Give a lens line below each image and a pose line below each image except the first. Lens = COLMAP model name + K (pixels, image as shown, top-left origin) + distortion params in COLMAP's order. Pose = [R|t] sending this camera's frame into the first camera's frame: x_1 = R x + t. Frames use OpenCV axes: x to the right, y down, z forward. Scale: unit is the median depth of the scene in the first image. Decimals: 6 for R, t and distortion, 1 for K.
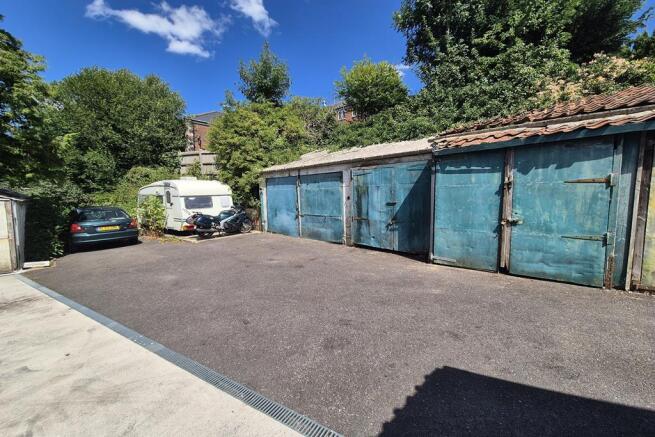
lens RADIAL K [[259.7, 0, 327.5], [0, 259.7, 218.5], [0, 0, 1]] dist [-0.000059, -0.000025]
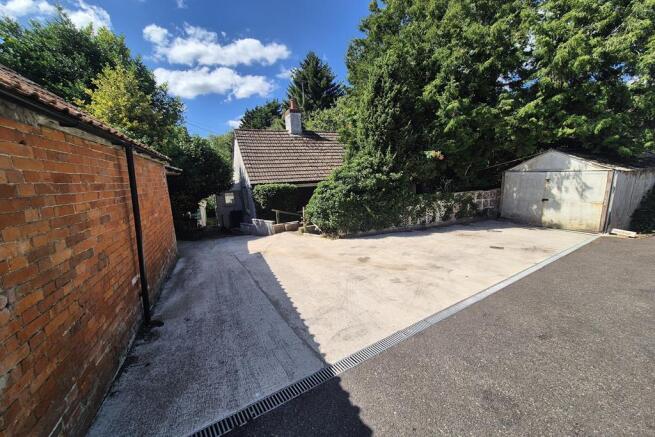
lens RADIAL K [[259.7, 0, 327.5], [0, 259.7, 218.5], [0, 0, 1]] dist [-0.000059, -0.000025]
pose [[-0.363795, 0.173634, -0.915152, 0.554517], [-0.048446, 0.977616, 0.204744, -0.075904], [0.930218, 0.118821, -0.347240, 0.596320]]
